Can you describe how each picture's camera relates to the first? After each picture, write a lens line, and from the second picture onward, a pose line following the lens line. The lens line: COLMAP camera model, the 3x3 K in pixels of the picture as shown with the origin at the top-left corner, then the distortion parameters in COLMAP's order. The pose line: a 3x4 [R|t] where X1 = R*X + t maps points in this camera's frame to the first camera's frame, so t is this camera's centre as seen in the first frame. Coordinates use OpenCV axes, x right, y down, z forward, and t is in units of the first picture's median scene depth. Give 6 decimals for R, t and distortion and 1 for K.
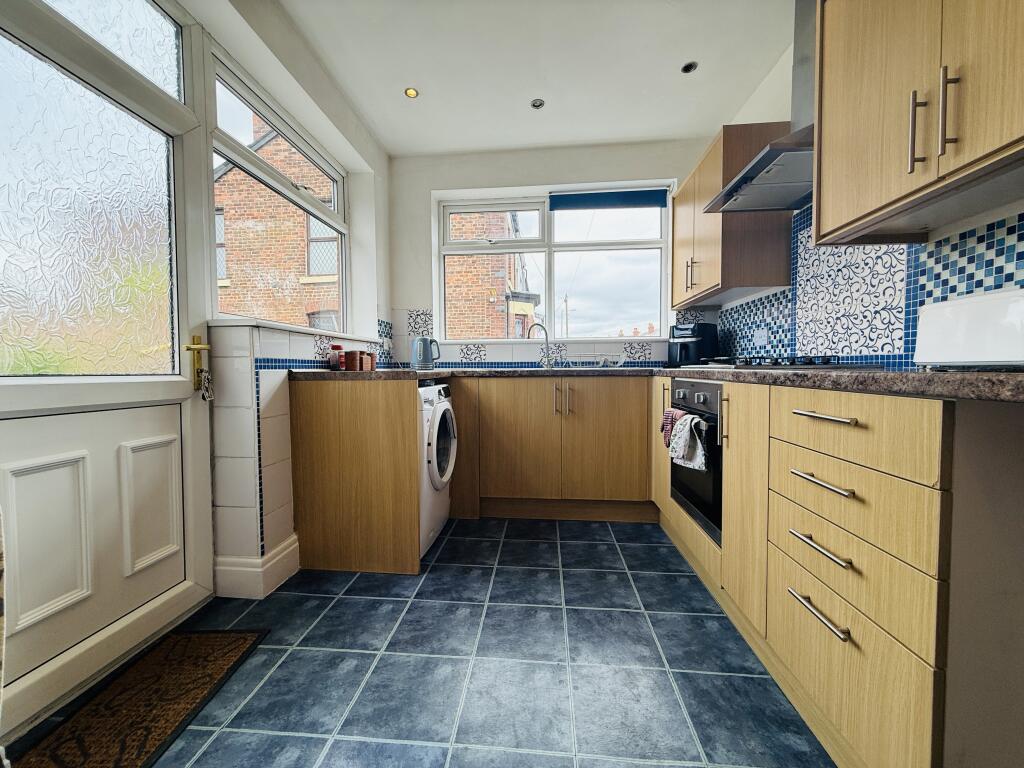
lens RADIAL K [[408.9, 0, 508.9], [0, 408.9, 384.3], [0, 0, 1]] dist [0.001215, 0.000472]
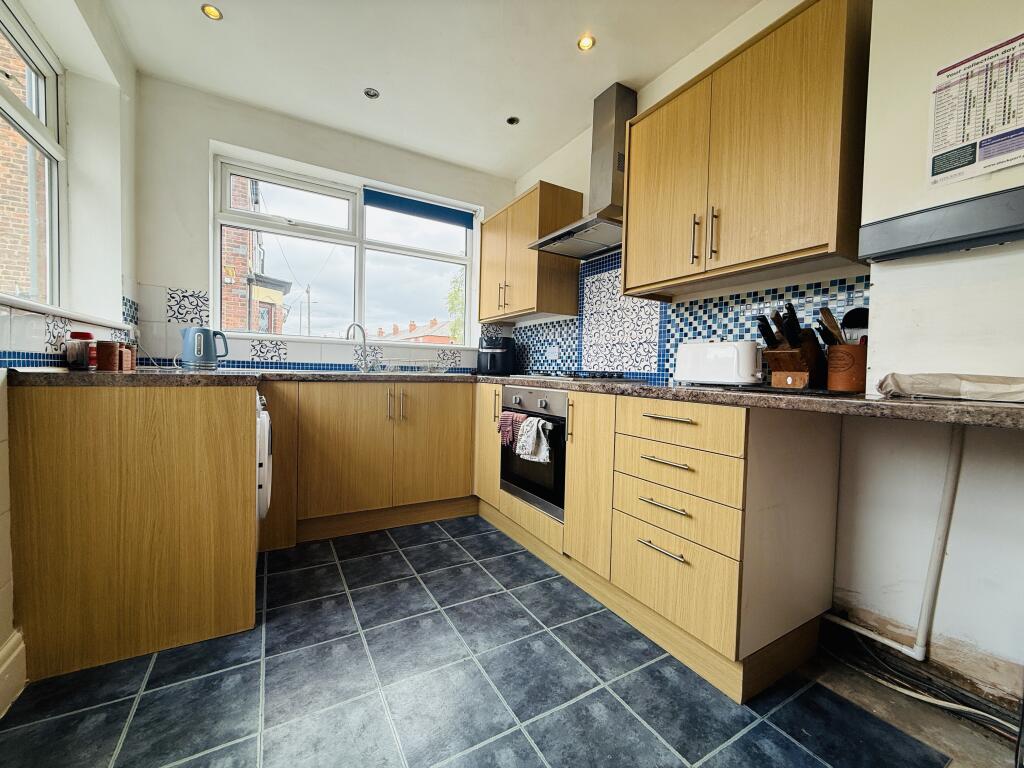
lens RADIAL K [[408.9, 0, 508.9], [0, 408.9, 384.3], [0, 0, 1]] dist [0.001215, 0.000472]
pose [[0.815974, 0.008504, 0.578026, -0.254969], [-0.009105, 0.999957, -0.001859, -0.016033], [-0.578017, -0.003746, 0.816016, 0.049478]]
